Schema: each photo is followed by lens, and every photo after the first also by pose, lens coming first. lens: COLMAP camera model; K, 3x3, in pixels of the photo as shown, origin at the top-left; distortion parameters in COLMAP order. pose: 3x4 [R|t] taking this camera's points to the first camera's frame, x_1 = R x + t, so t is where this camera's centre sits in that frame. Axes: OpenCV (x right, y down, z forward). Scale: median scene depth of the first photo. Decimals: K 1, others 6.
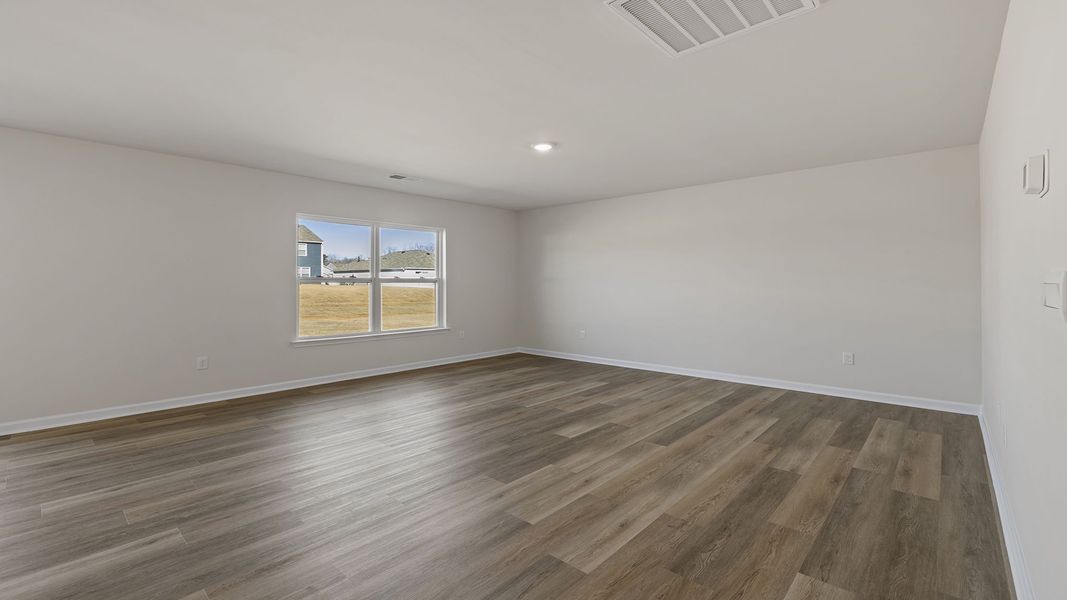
lens RADIAL K [[456.6, 0, 529.4], [0, 456.6, 287.9], [0, 0, 1]] dist [0.002556, 0.000578]
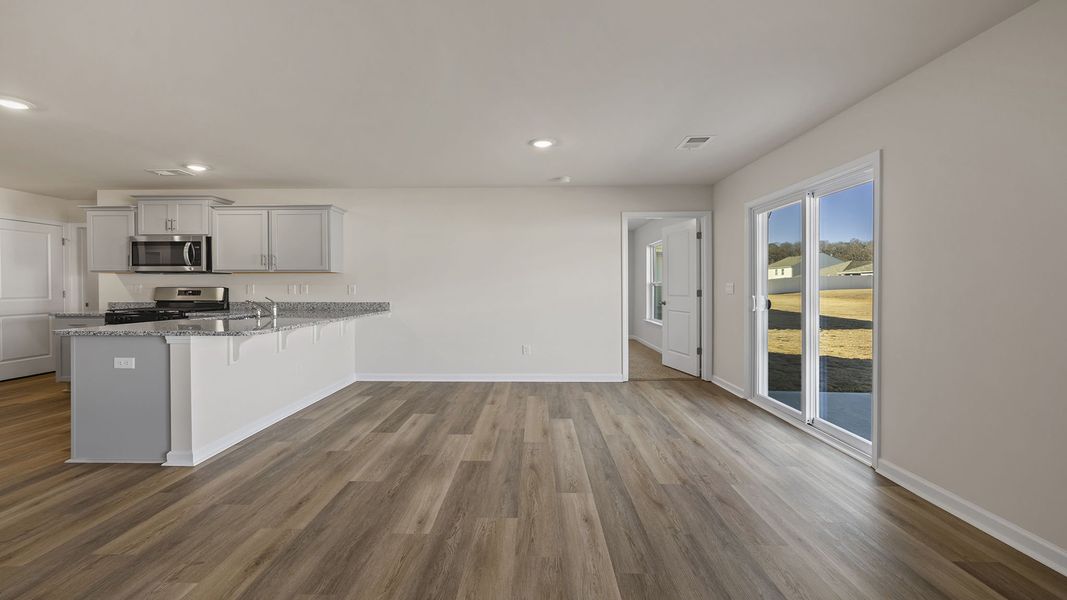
lens RADIAL K [[456.6, 0, 525.2], [0, 456.6, 292.2], [0, 0, 1]] dist [0.002556, 0.000578]
pose [[-0.762905, 0.006722, -0.646475, -0.109562], [-0.005646, 0.999839, 0.017059, -0.006651], [0.646486, 0.016664, -0.762744, 0.693960]]
